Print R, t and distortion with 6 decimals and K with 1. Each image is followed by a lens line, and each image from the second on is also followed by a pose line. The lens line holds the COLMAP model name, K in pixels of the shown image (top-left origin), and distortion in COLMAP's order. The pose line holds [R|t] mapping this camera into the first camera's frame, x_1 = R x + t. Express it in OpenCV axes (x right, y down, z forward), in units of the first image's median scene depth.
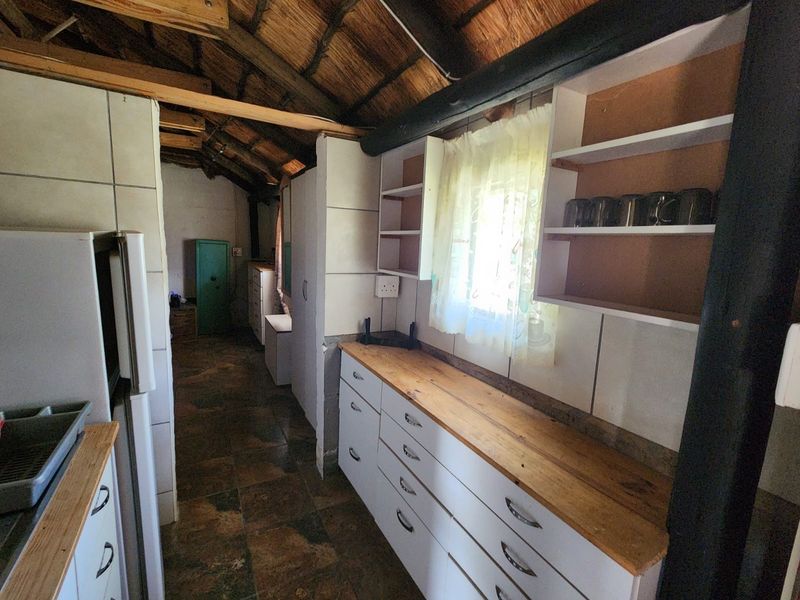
lens RADIAL K [[366.7, 0, 402.6], [0, 366.7, 300.2], [0, 0, 1]] dist [0.001873, 0.000532]
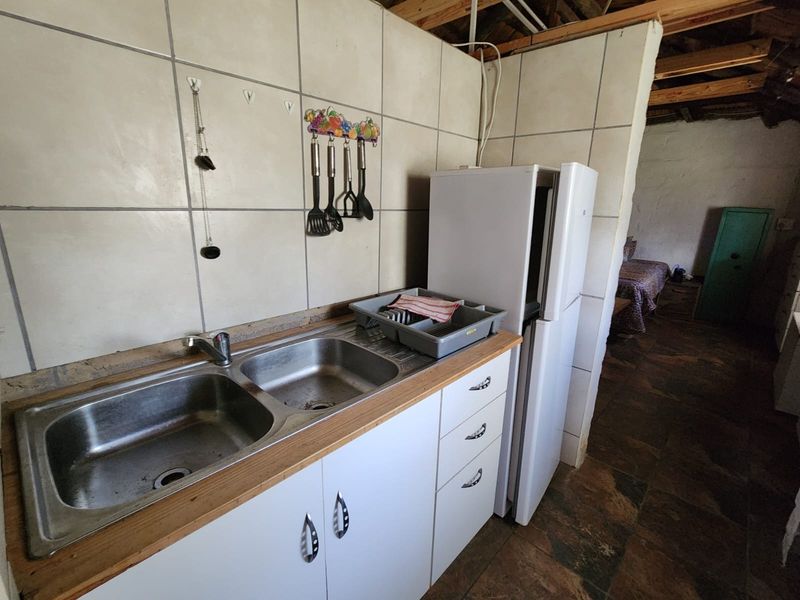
lens RADIAL K [[366.7, 0, 403.4], [0, 366.7, 296.1], [0, 0, 1]] dist [0.001873, 0.000532]
pose [[0.311093, 0.206279, -0.927723, 0.079024], [-0.164573, 0.973106, 0.161184, 0.048725], [0.936022, 0.102534, 0.336675, 0.148462]]
